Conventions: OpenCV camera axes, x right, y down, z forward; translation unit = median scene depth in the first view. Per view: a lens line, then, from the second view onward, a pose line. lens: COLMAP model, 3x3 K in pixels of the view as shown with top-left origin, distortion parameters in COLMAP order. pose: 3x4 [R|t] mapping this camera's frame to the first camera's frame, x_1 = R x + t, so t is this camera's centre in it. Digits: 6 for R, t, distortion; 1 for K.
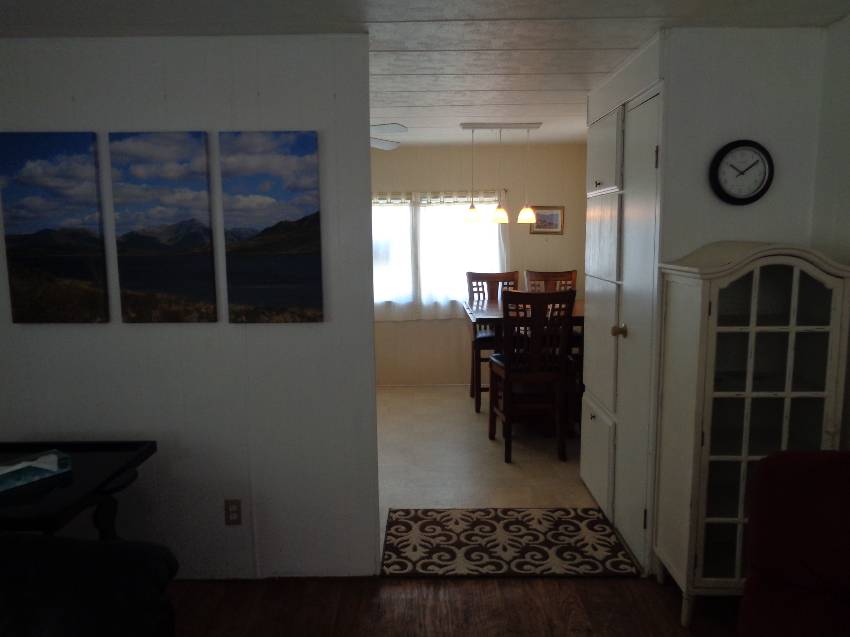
lens RADIAL K [[633.3, 0, 426.4], [0, 633.3, 315.9], [0, 0, 1]] dist [-0.012340, 0.012283]
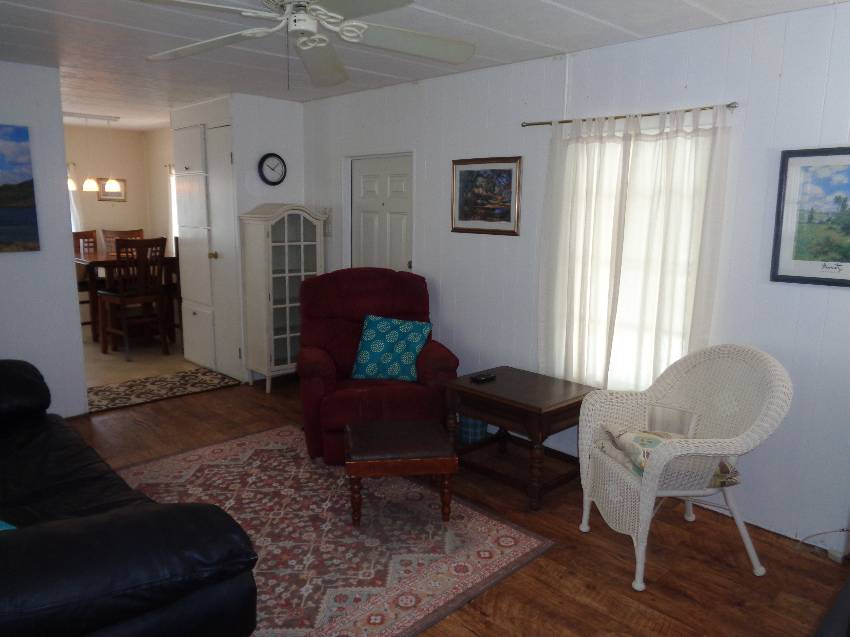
lens RADIAL K [[633.3, 0, 431.4], [0, 633.3, 317.3], [0, 0, 1]] dist [-0.012340, 0.012283]
pose [[0.716666, -0.101219, 0.690032, -0.446090], [0.072935, 0.994864, 0.070184, 0.106347], [-0.693592, 0.000029, 0.720368, -0.622696]]
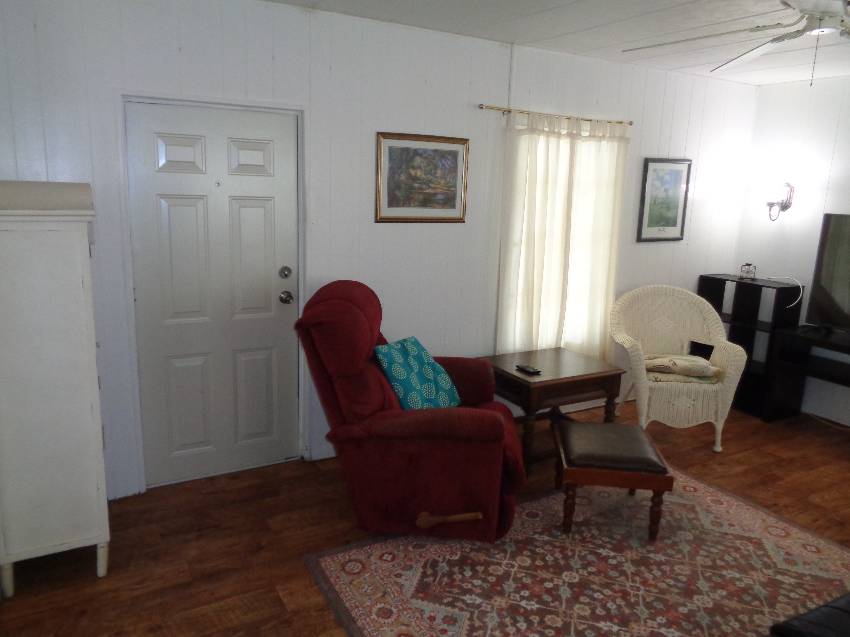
lens RADIAL K [[633.3, 0, 424.4], [0, 633.3, 313.5], [0, 0, 1]] dist [-0.012340, 0.012283]
pose [[-0.485440, -0.177878, 0.855984, -0.457795], [0.093835, 0.962827, 0.253295, -0.082594], [-0.869220, 0.203281, -0.450703, 0.693085]]
